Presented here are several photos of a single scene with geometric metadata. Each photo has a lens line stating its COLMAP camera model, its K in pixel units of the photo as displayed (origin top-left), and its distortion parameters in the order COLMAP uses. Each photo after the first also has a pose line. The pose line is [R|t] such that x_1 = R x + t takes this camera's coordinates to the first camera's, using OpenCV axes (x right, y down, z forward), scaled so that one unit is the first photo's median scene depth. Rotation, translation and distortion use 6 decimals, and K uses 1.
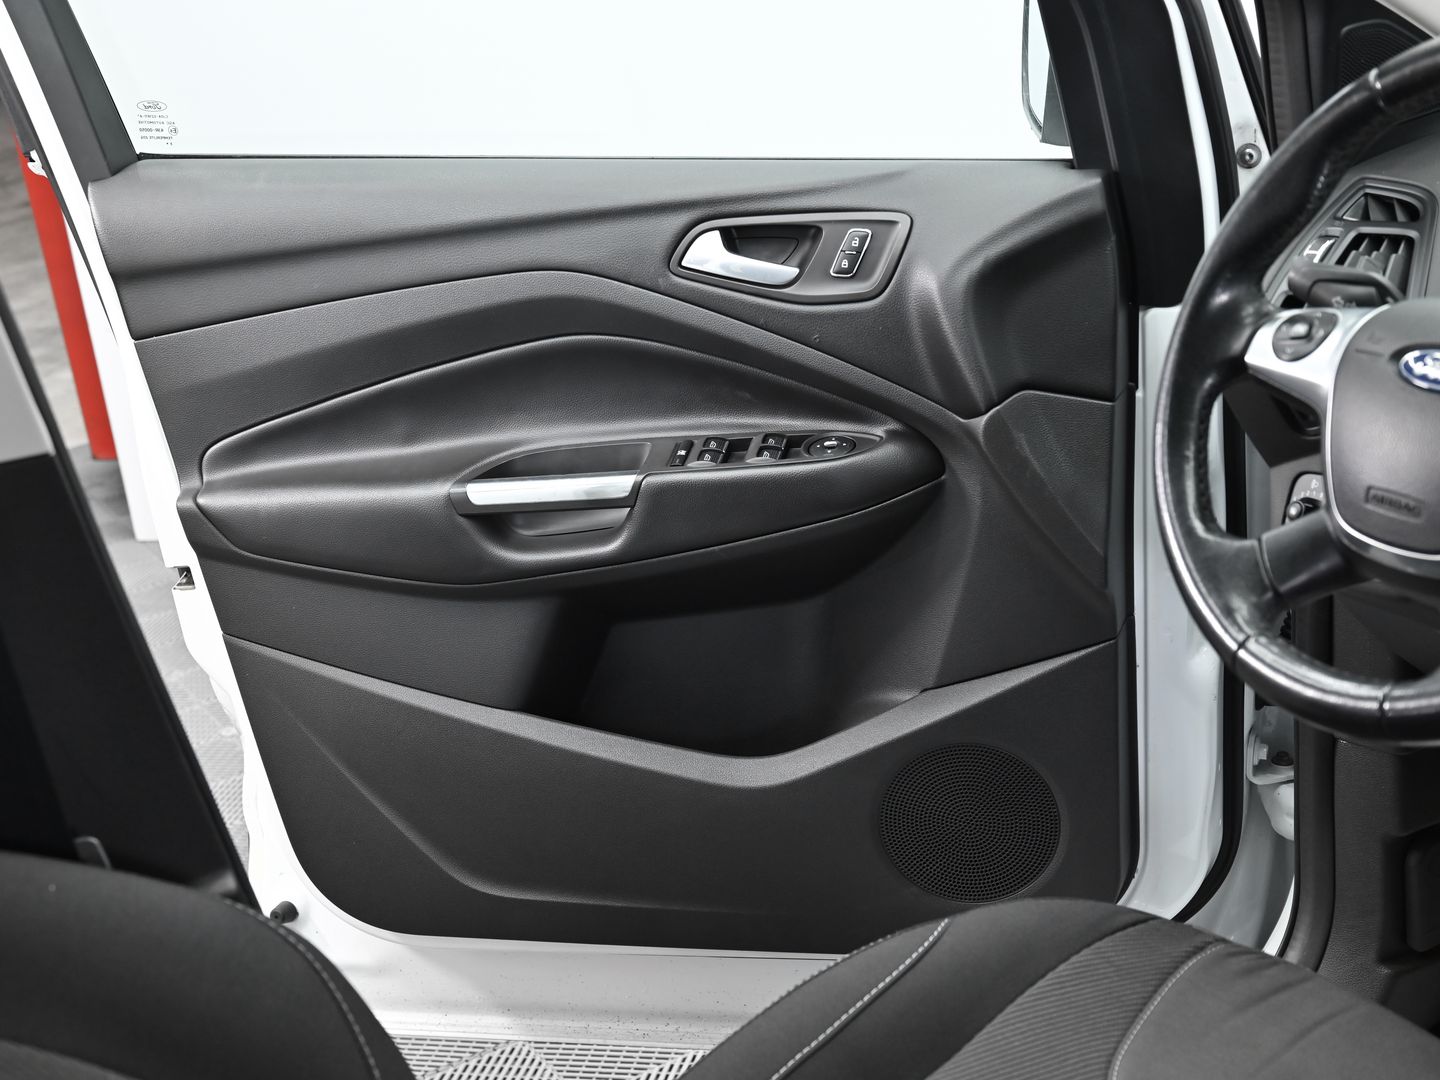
lens RADIAL K [[2114.7, 0, 724.8], [0, 2114.7, 547.7], [0, 0, 1]] dist [-0.009307, 0.000000]
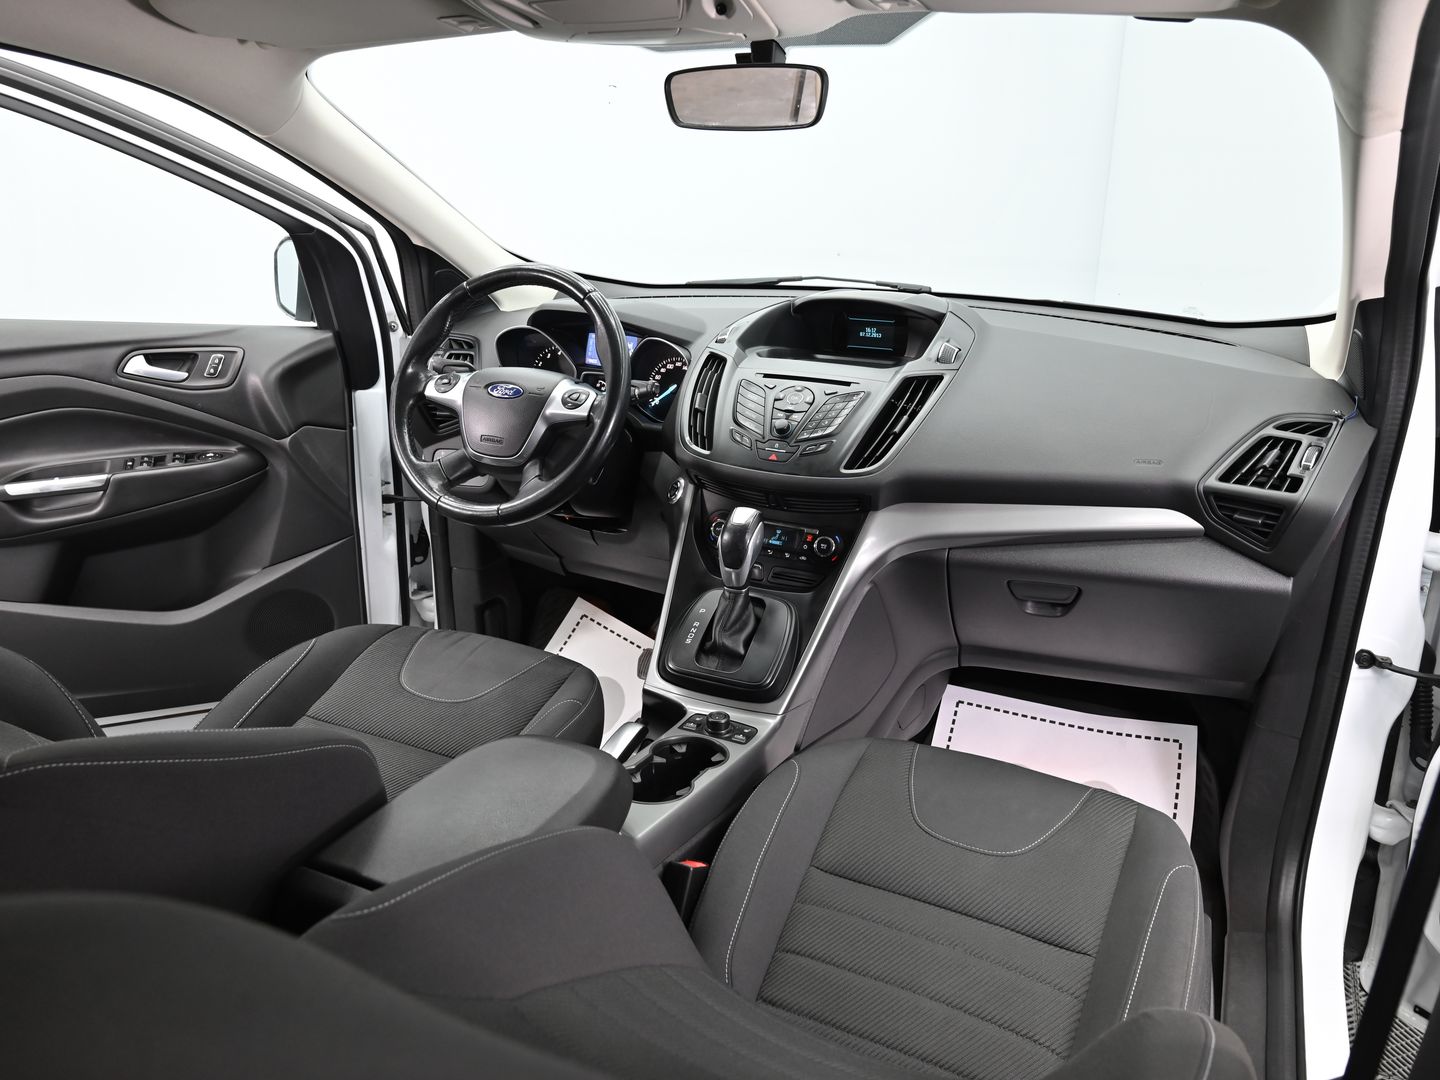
lens RADIAL K [[1096.1, 0, 724.8], [0, 1096.1, 531.1], [0, 0, 1]] dist [-0.000259, -0.000133]
pose [[0.818748, -0.075930, 0.569110, -0.161777], [0.099813, 0.994947, -0.010851, 0.092149], [-0.565410, 0.065689, 0.822190, -0.204944]]
